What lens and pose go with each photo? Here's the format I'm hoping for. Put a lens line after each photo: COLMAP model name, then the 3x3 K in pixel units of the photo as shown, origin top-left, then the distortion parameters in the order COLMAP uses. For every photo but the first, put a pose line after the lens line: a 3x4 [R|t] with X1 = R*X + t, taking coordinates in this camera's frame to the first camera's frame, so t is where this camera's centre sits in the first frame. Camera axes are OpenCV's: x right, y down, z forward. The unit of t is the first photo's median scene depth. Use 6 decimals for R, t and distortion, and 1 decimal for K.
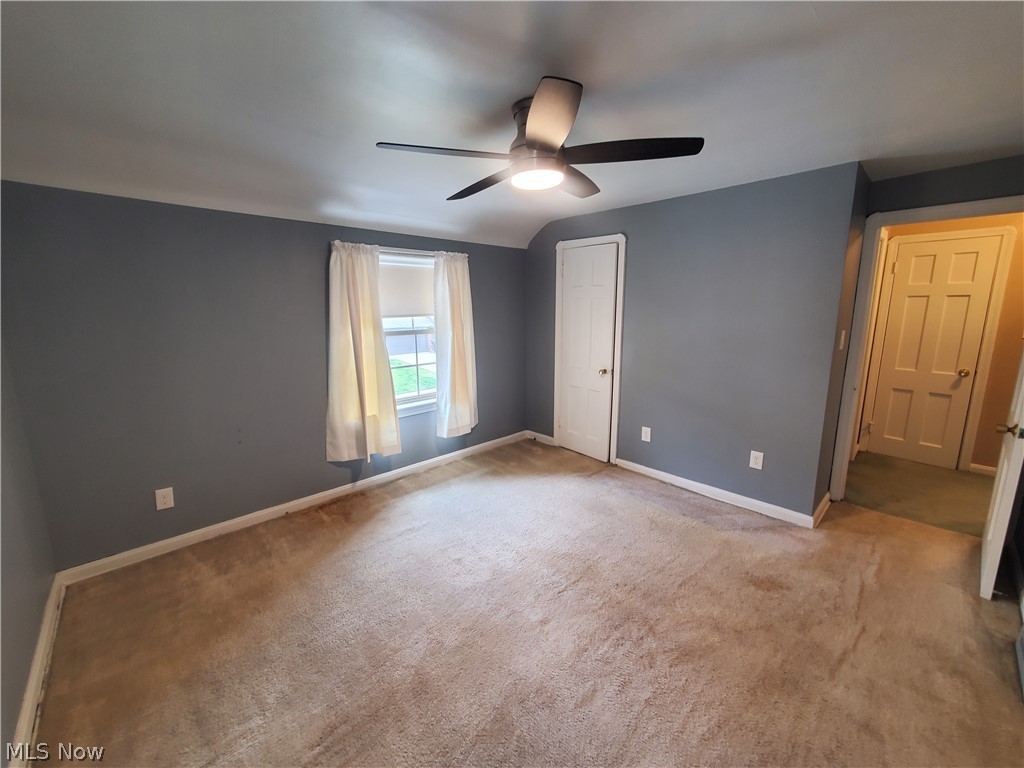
lens RADIAL K [[405.2, 0, 512.4], [0, 405.2, 376.8], [0, 0, 1]] dist [-0.001452, -0.000679]
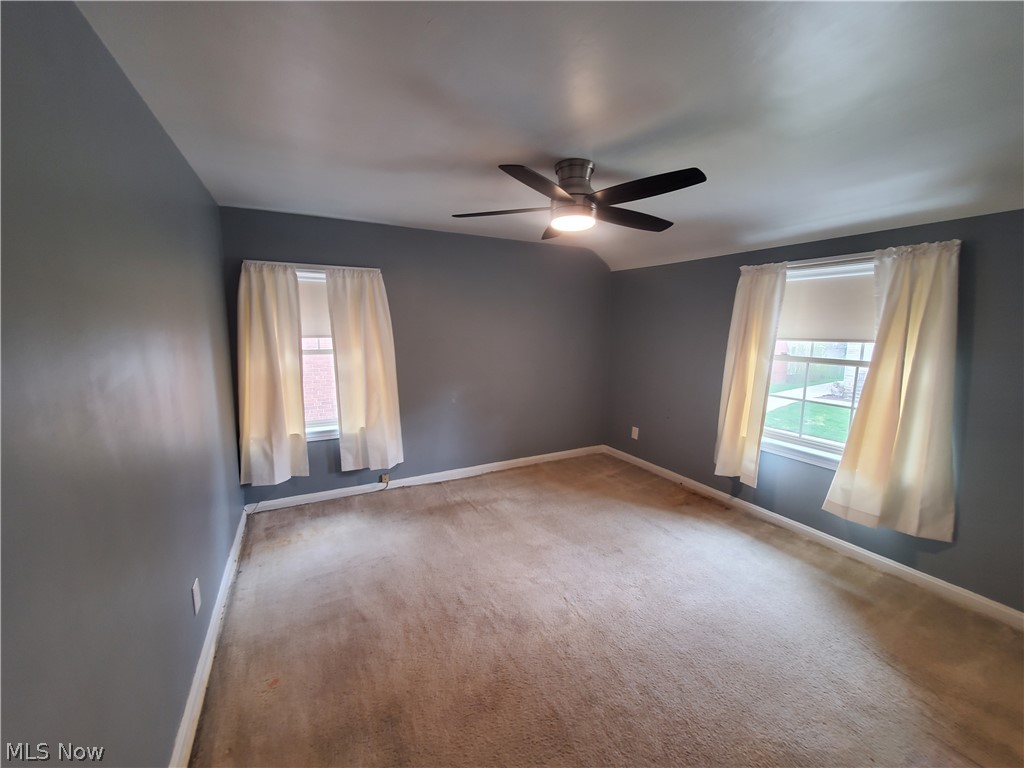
lens RADIAL K [[405.2, 0, 512.4], [0, 405.2, 376.8], [0, 0, 1]] dist [-0.001452, -0.000679]
pose [[-0.275945, 0.128324, -0.952569, 0.741672], [-0.172376, 0.968373, 0.180388, -0.129206], [0.945590, 0.213978, -0.245097, 0.689060]]
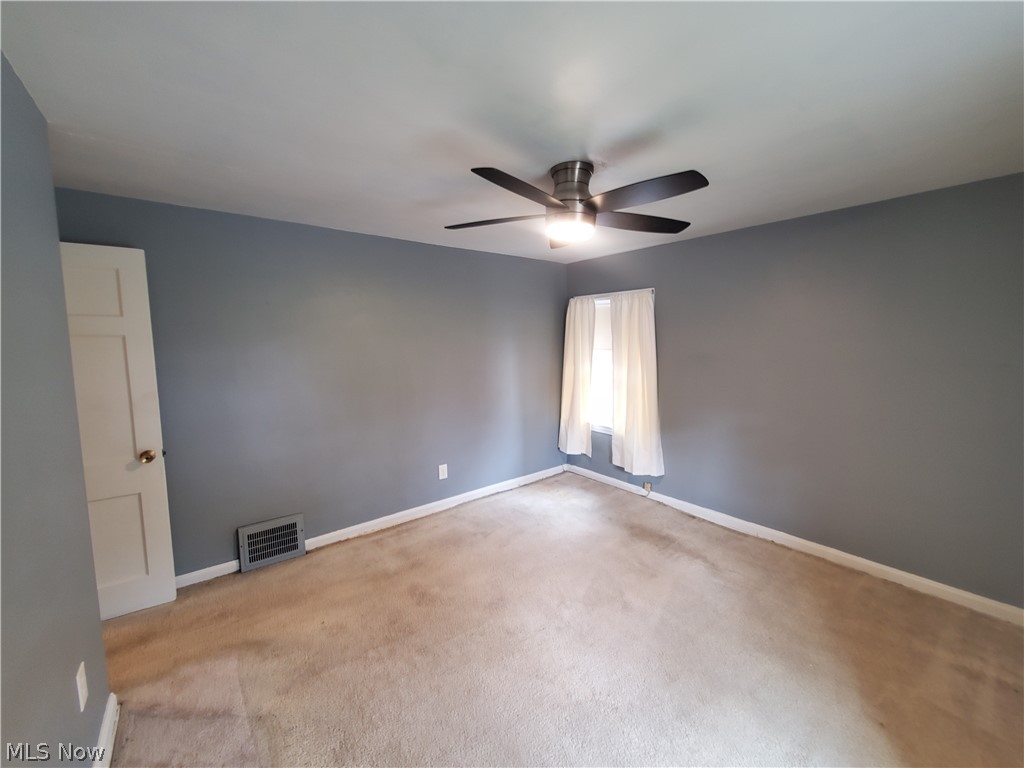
lens RADIAL K [[405.2, 0, 512.4], [0, 405.2, 376.8], [0, 0, 1]] dist [-0.001452, -0.000679]
pose [[-0.996343, 0.005283, 0.085283, 0.072705], [0.027894, 0.963518, 0.266187, -0.226282], [-0.080765, 0.267593, -0.960141, 1.230450]]
